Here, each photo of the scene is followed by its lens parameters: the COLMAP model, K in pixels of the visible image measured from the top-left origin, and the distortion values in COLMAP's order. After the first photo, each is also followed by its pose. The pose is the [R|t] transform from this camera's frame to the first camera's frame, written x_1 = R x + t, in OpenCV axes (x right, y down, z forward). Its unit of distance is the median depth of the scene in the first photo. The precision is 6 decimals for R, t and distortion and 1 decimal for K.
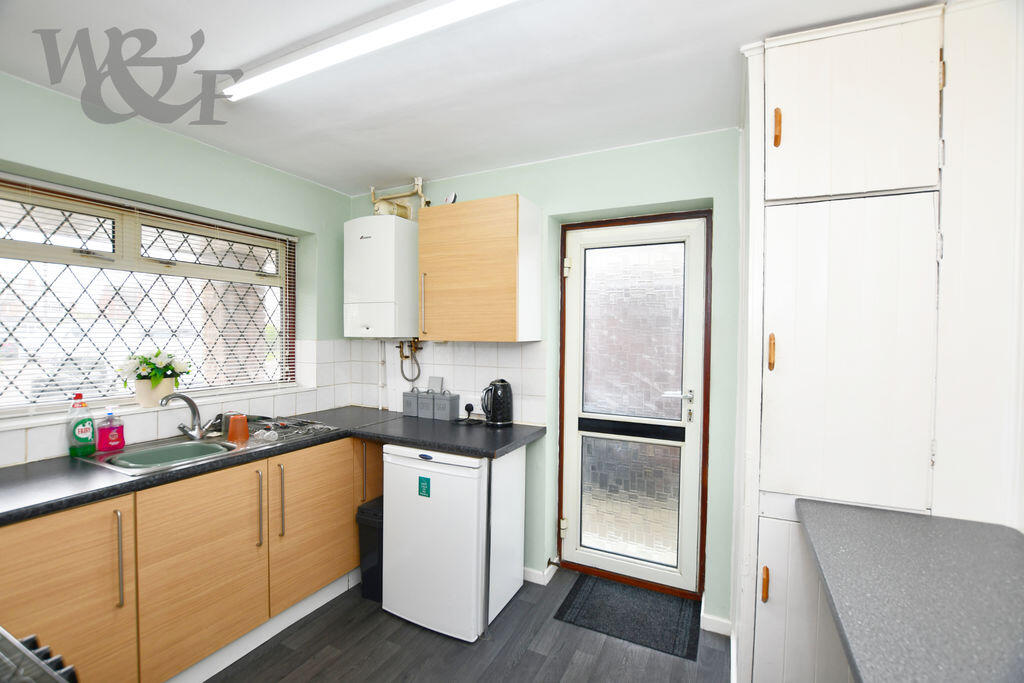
lens RADIAL K [[455.1, 0, 506.9], [0, 455.1, 343.0], [0, 0, 1]] dist [-0.028117, 0.003353]
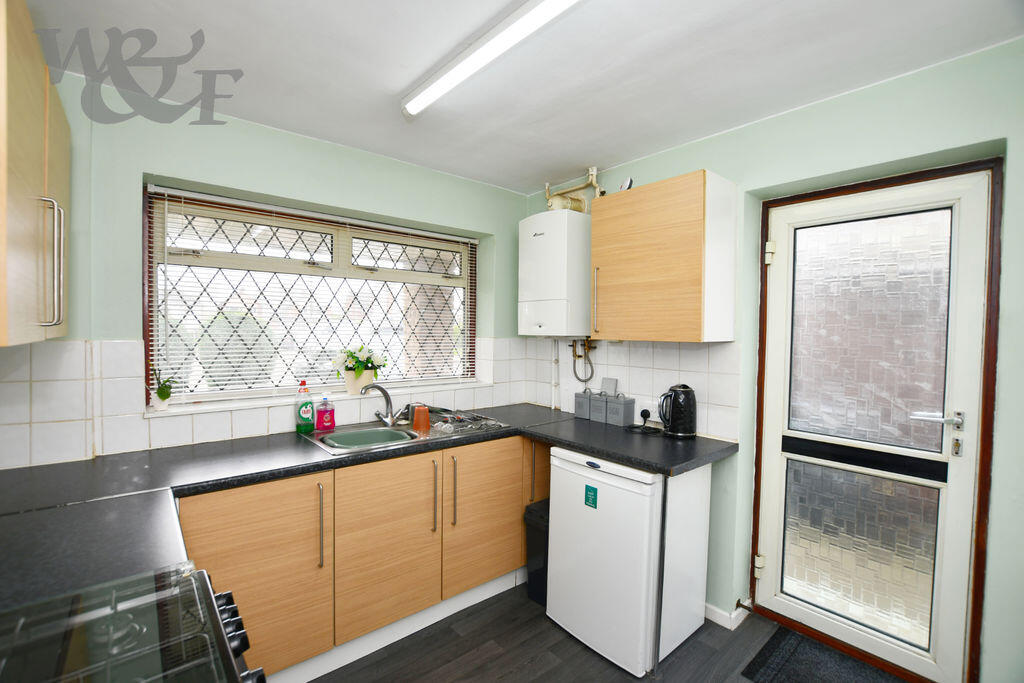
lens RADIAL K [[455.1, 0, 507.4], [0, 455.1, 343.2], [0, 0, 1]] dist [-0.028117, 0.003353]
pose [[0.919760, 0.014051, -0.392230, 0.020014], [-0.011896, 0.999898, 0.007924, -0.003590], [0.392301, -0.002623, 0.919833, 0.070616]]
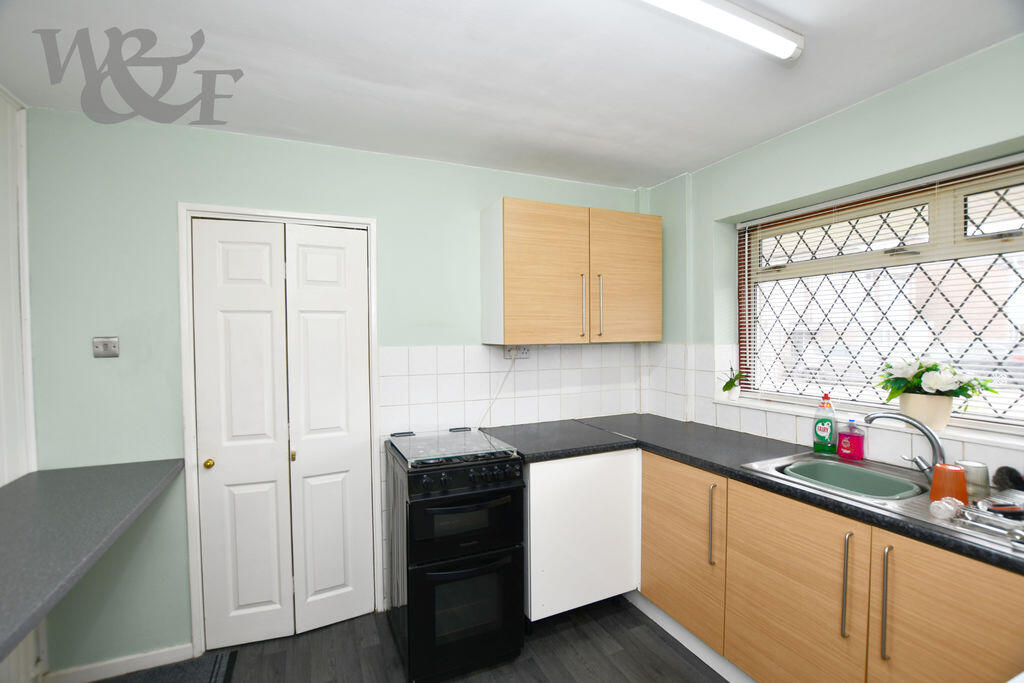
lens RADIAL K [[455.1, 0, 504.6], [0, 455.1, 345.9], [0, 0, 1]] dist [-0.028117, 0.003353]
pose [[-0.640872, 0.014719, -0.767507, 0.273741], [-0.014590, 0.999402, 0.031348, -0.018238], [0.767510, 0.031288, -0.640274, 0.870196]]
